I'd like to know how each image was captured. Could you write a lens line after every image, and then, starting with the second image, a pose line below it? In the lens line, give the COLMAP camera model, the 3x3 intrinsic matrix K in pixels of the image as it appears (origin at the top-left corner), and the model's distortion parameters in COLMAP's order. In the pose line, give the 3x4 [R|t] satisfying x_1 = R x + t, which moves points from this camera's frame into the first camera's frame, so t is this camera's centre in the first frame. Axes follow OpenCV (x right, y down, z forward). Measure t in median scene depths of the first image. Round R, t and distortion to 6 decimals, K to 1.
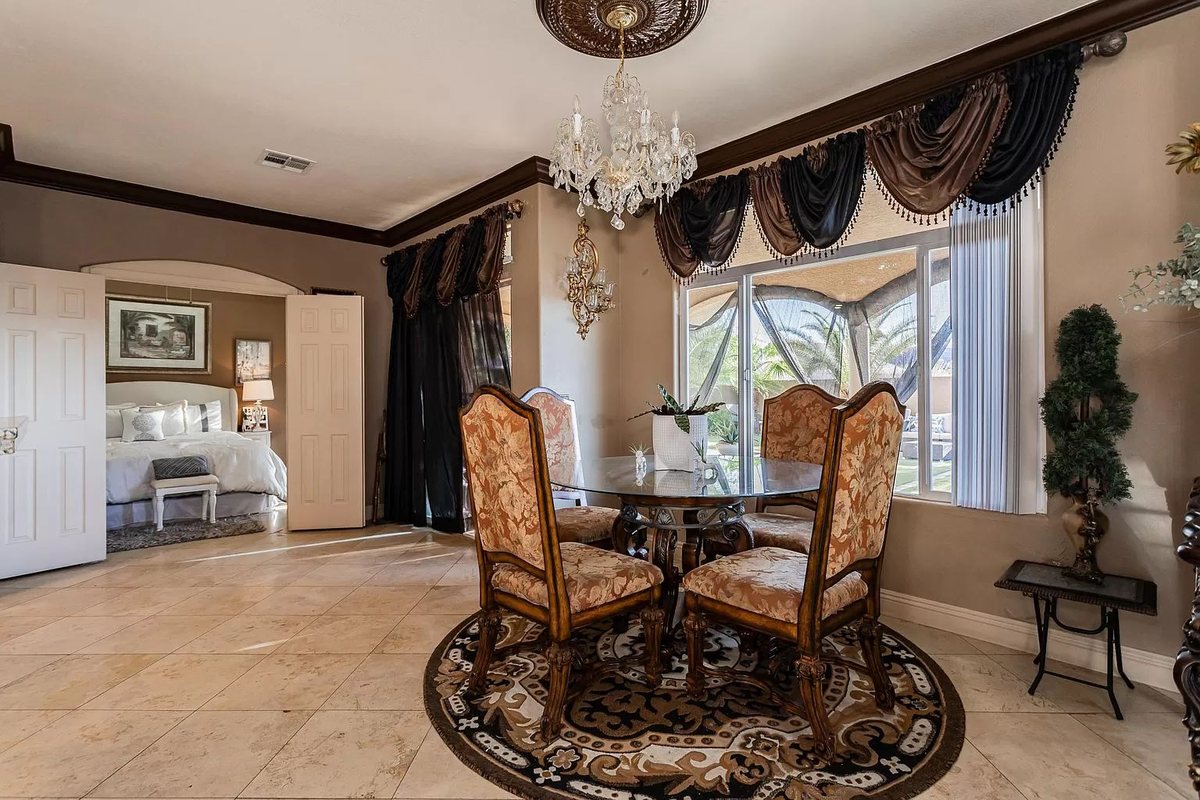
lens RADIAL K [[568.3, 0, 600.0], [0, 568.3, 400.0], [0, 0, 1]] dist [-0.000603, 0.000043]
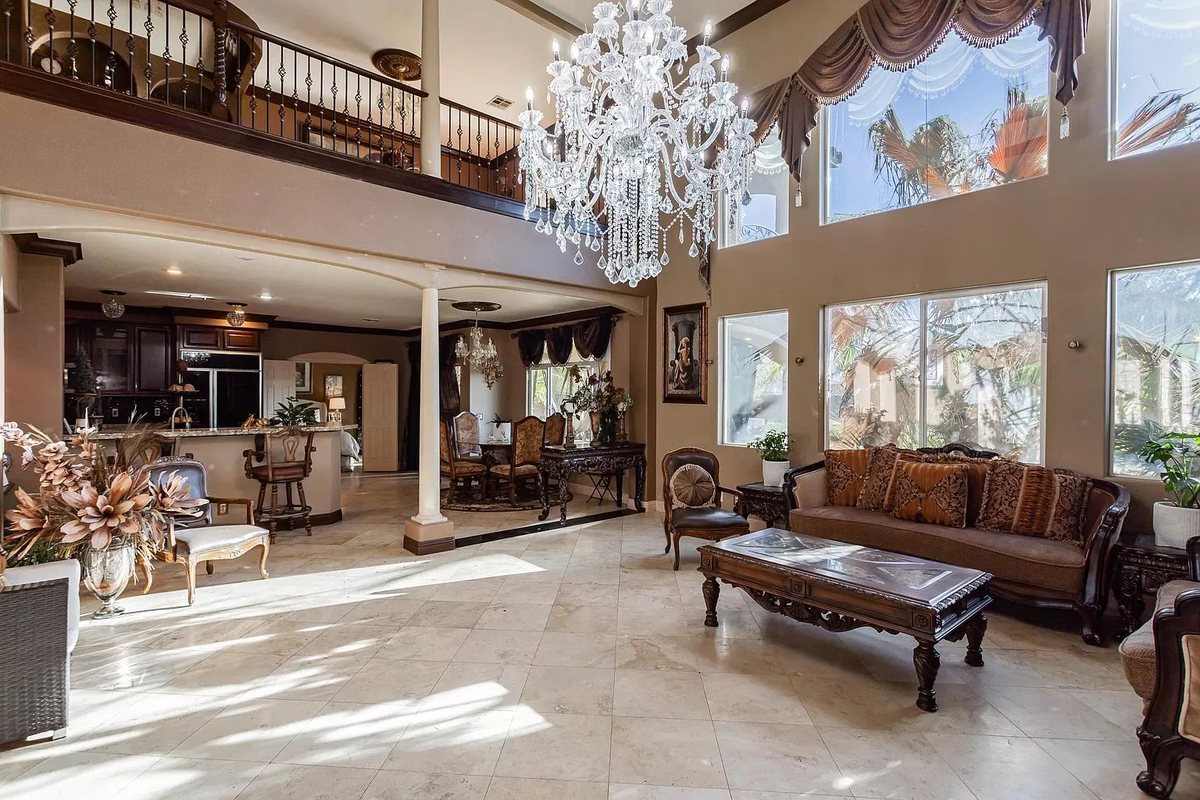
lens RADIAL K [[568.3, 0, 600.0], [0, 568.3, 400.0], [0, 0, 1]] dist [-0.000603, 0.000043]
pose [[0.999338, 0.009526, -0.035112, 0.430253], [-0.009470, 0.999954, 0.001770, -0.059370], [0.035127, -0.001436, 0.999382, -1.139216]]
